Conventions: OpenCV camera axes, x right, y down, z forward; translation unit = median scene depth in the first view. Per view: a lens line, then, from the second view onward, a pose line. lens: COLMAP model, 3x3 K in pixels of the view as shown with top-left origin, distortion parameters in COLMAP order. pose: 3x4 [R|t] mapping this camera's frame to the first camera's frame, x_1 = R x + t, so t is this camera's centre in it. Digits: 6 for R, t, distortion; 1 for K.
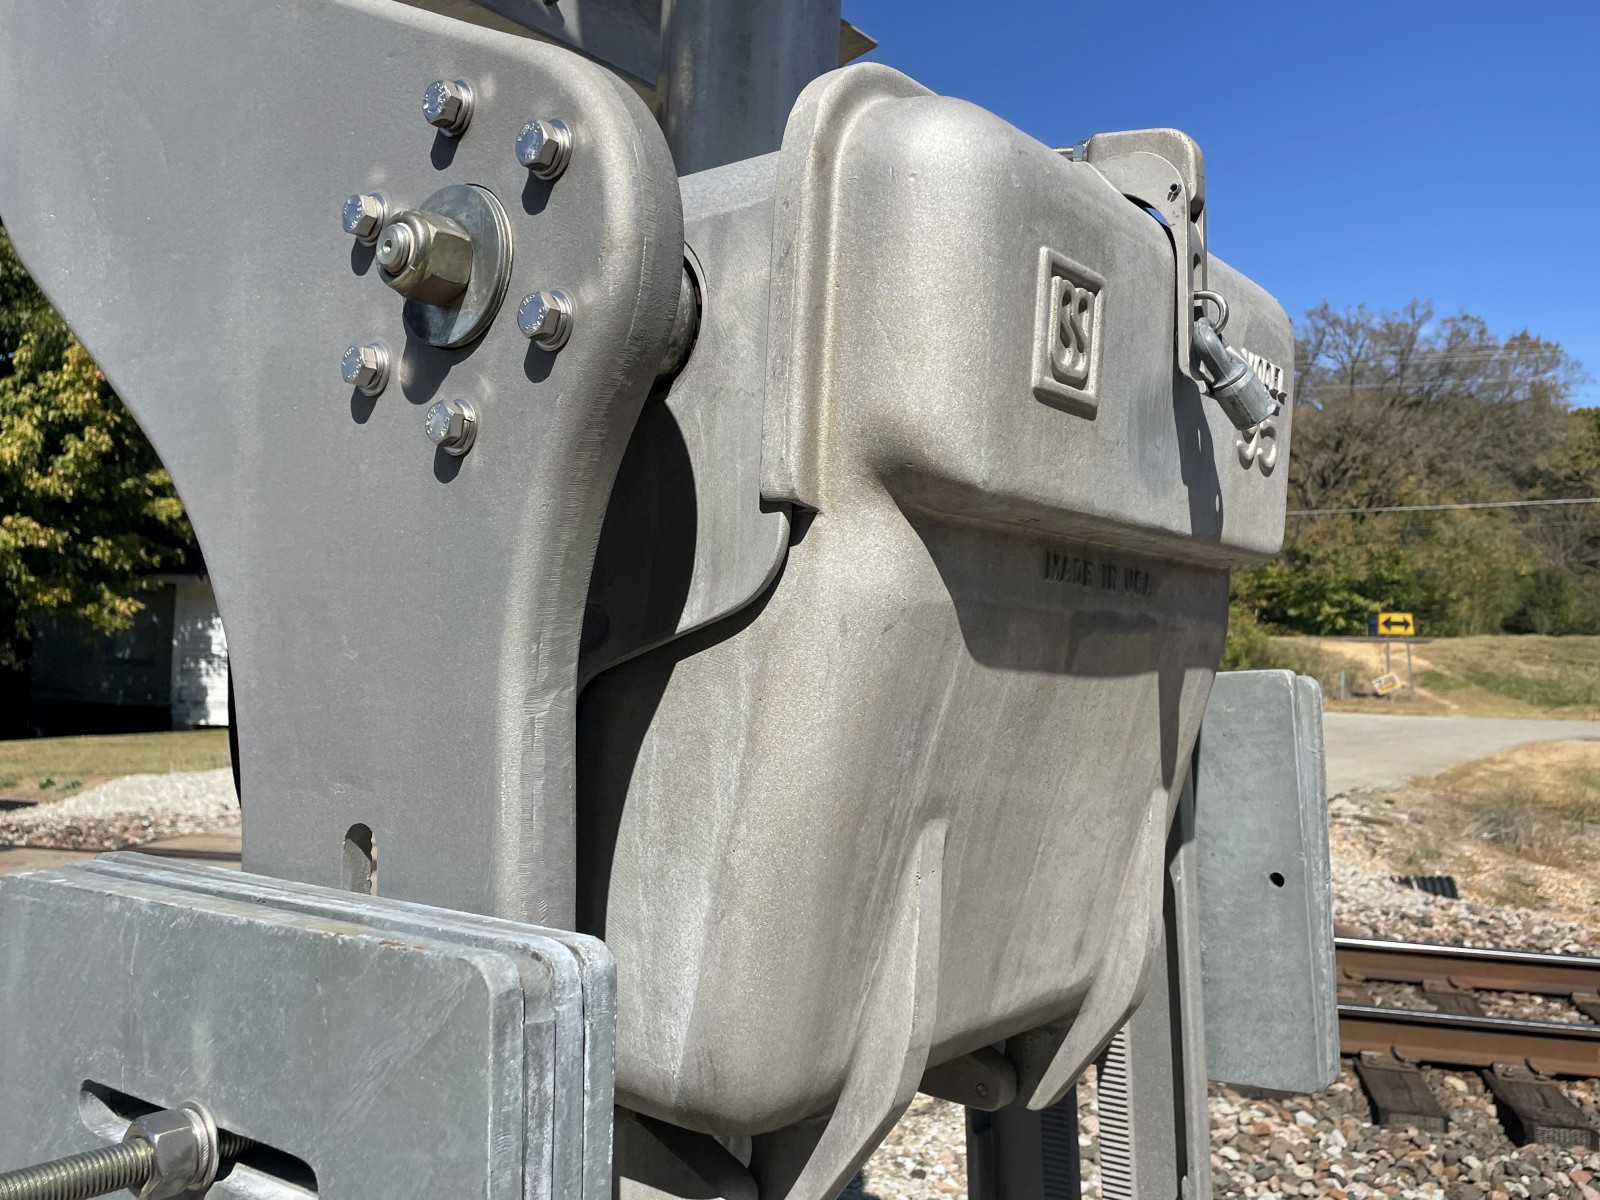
lens RADIAL K [[1429.8, 0, 803.0], [0, 1429.8, 578.6], [0, 0, 1]] dist [0.005290, 0.139303]
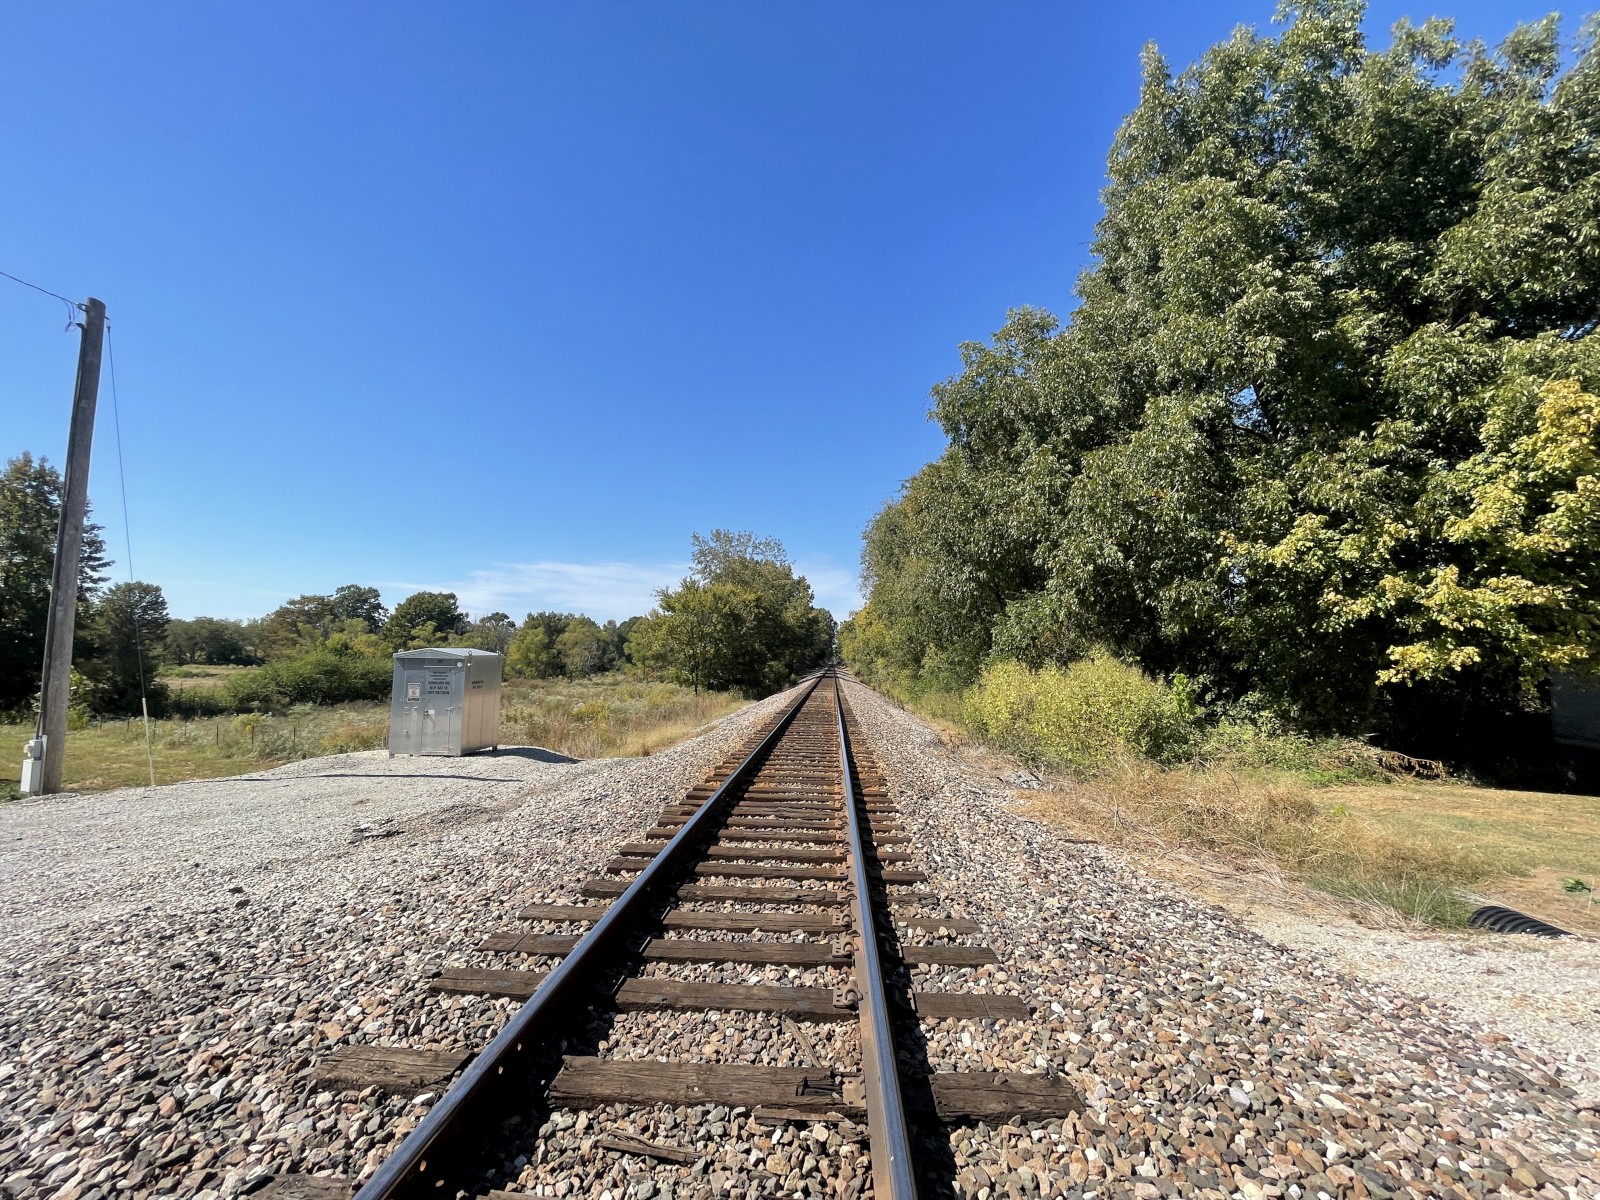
lens RADIAL K [[647.3, 0, 800.0], [0, 647.3, 600.0], [0, 0, 1]] dist [0.001241, 0.000079]
pose [[0.209354, -0.123312, -0.970034, -0.191962], [0.027599, 0.992367, -0.120195, 0.015099], [0.977450, -0.001609, 0.211159, 0.394644]]
